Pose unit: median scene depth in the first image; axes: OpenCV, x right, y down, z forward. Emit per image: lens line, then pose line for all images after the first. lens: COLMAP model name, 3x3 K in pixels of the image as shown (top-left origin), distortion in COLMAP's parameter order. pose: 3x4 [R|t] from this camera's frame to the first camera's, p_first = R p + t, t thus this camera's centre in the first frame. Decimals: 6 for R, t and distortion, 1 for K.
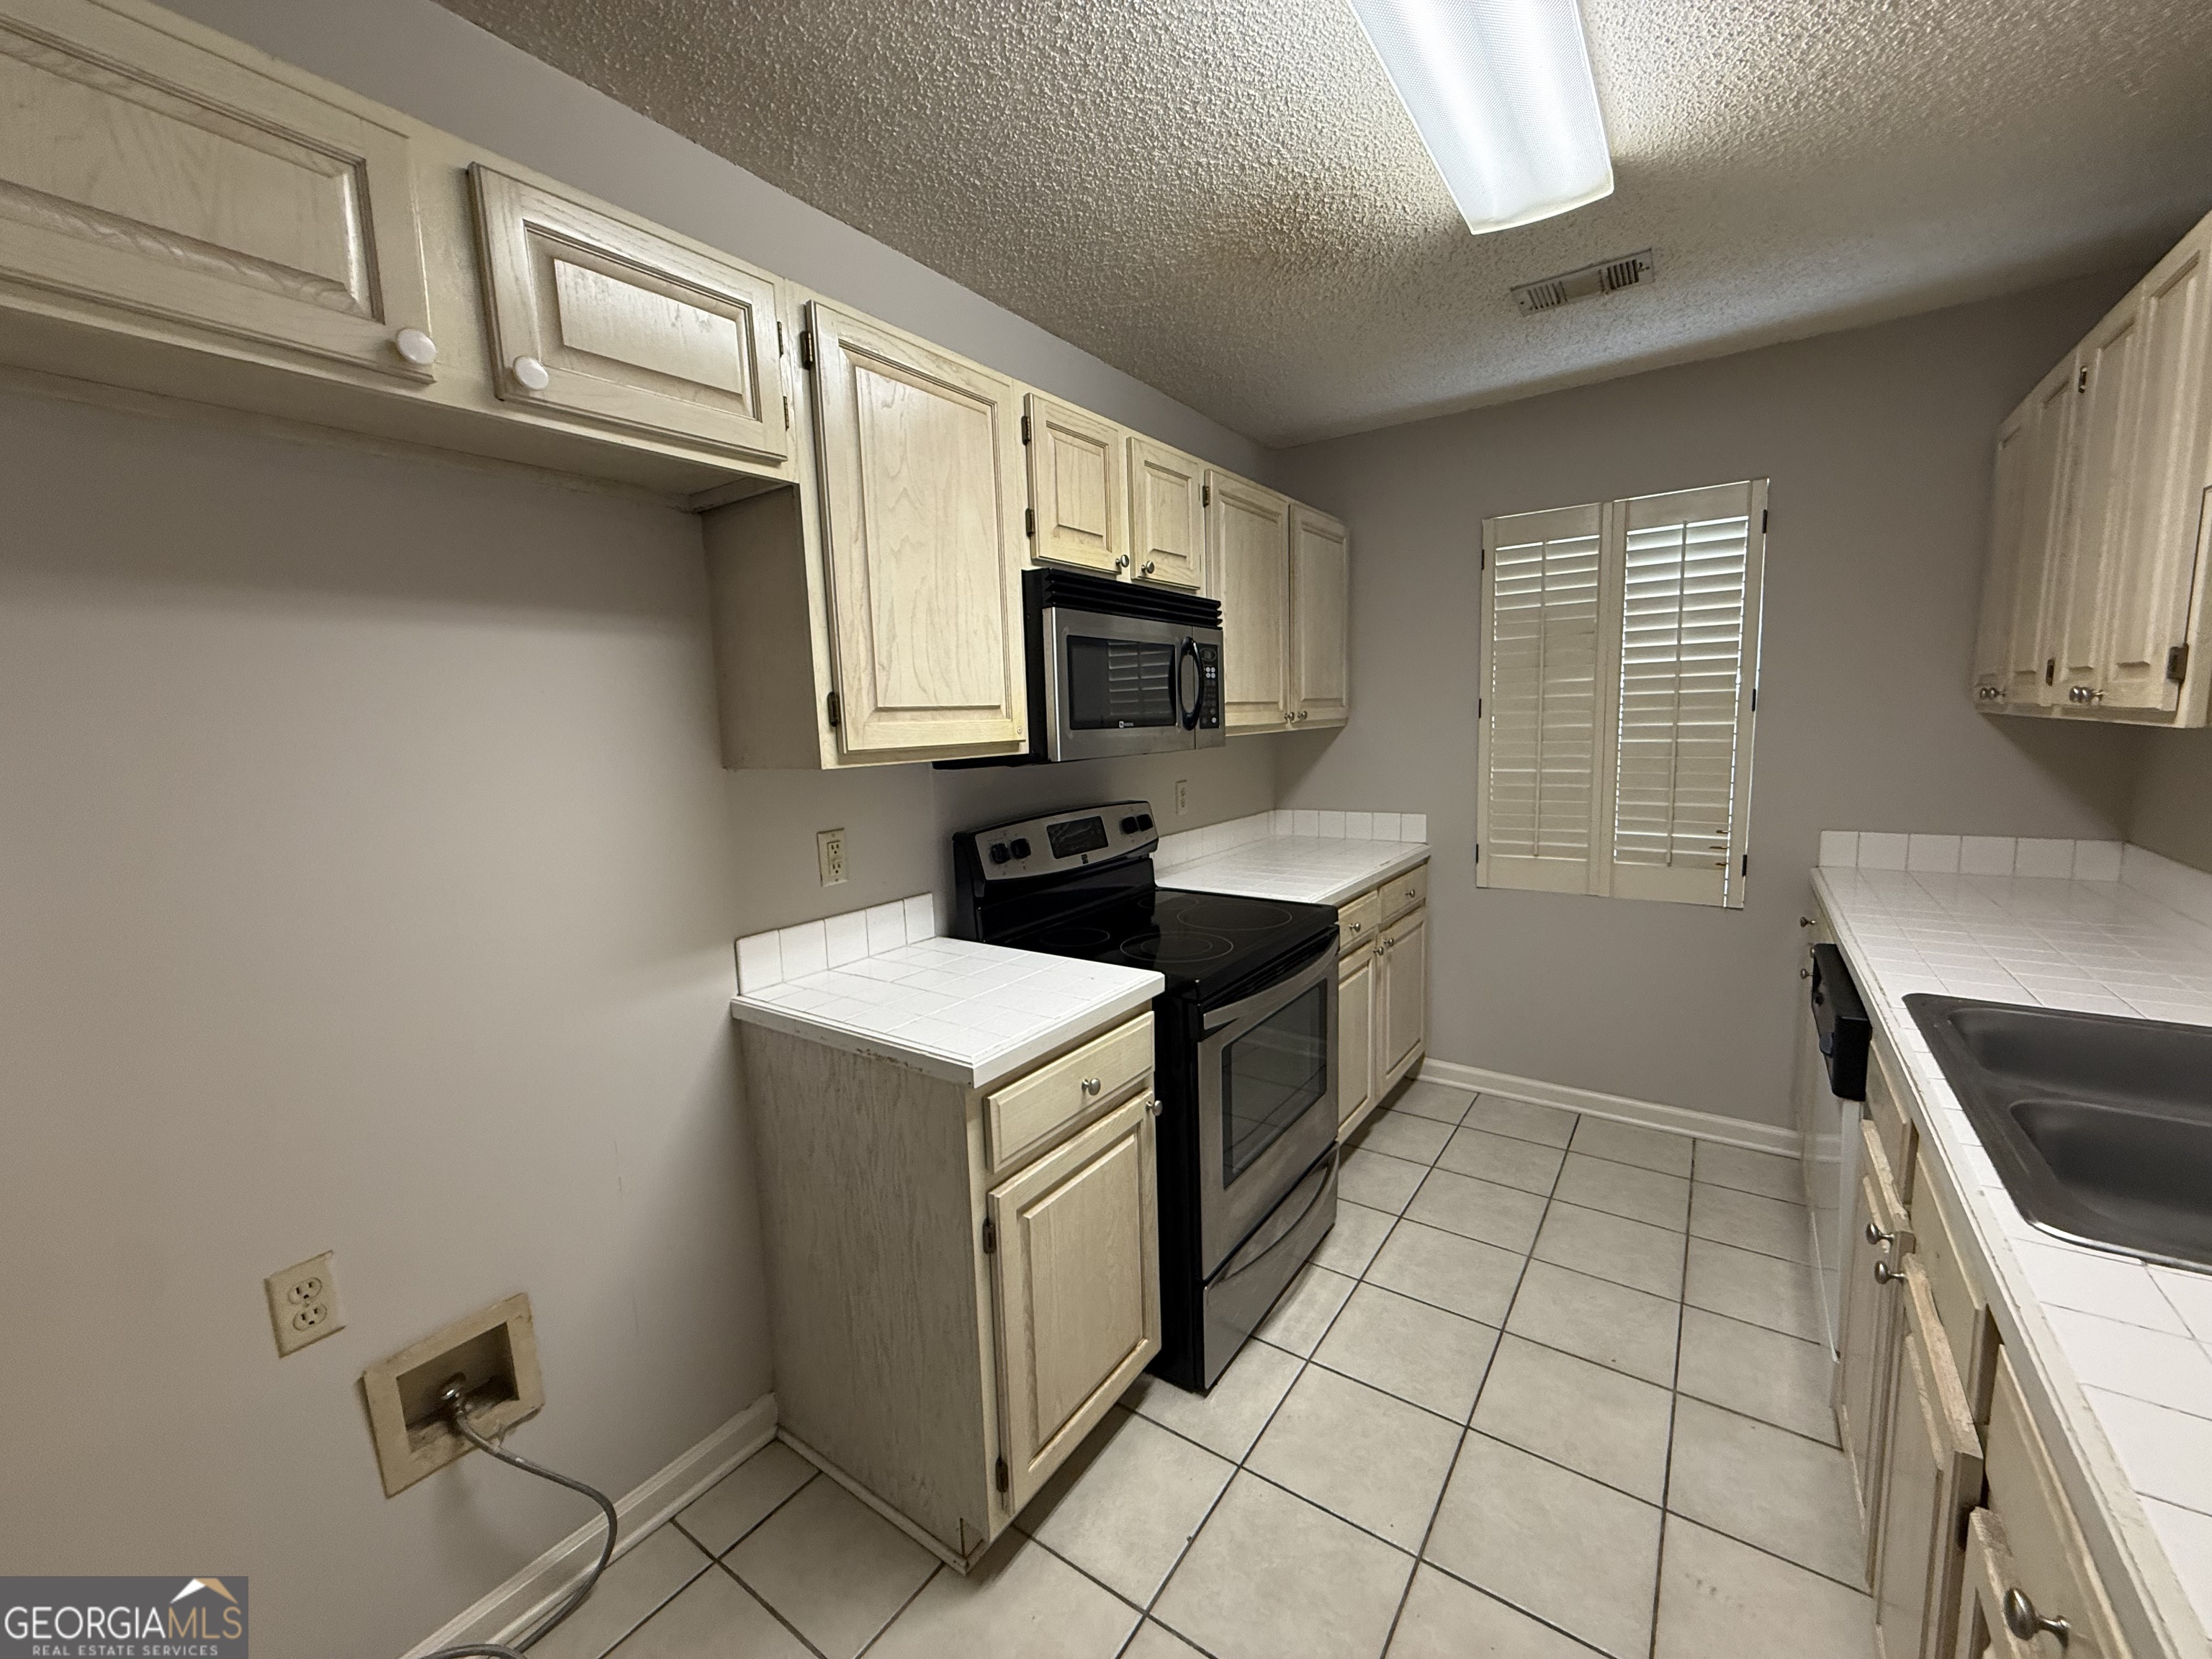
lens RADIAL K [[882.1, 0, 1105.1], [0, 882.1, 833.7], [0, 0, 1]] dist [0.000625, 0.000320]
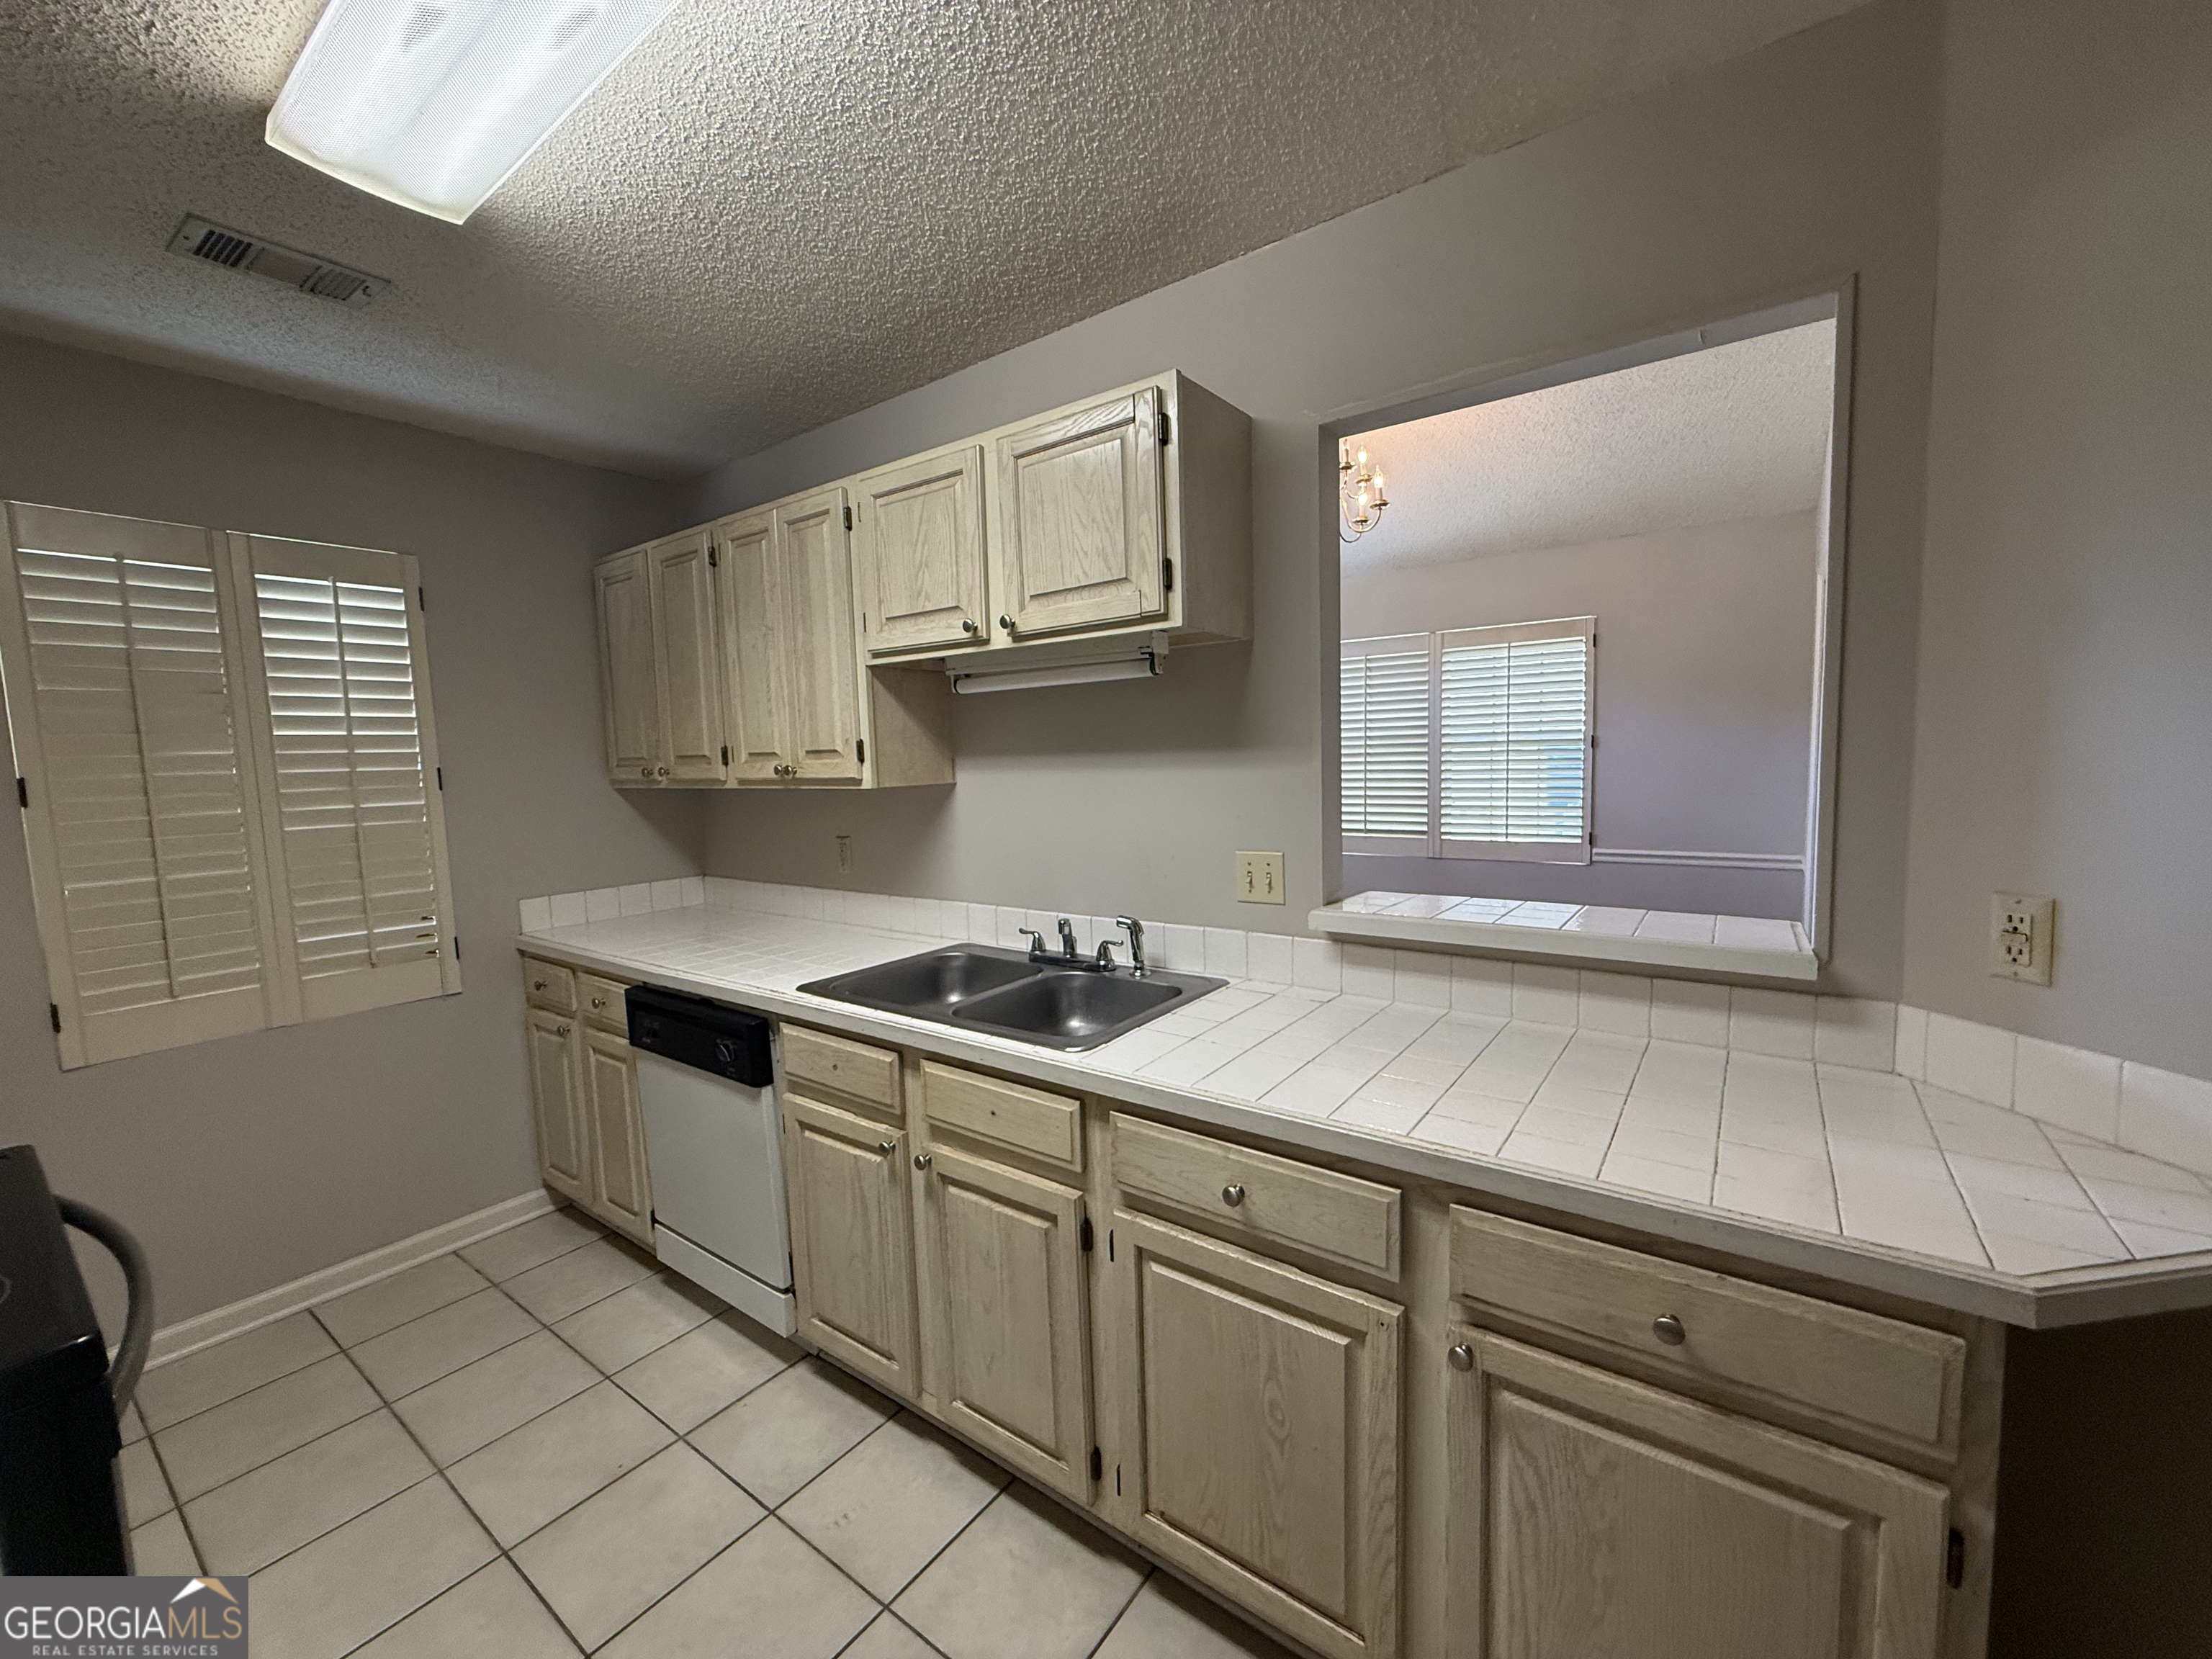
lens RADIAL K [[882.1, 0, 1094.9], [0, 882.1, 834.2], [0, 0, 1]] dist [0.000625, 0.000320]
pose [[0.015903, -0.058030, 0.998188, -0.233140], [0.161082, 0.985423, 0.054722, -0.027892], [-0.986813, 0.159920, 0.025018, 0.270812]]
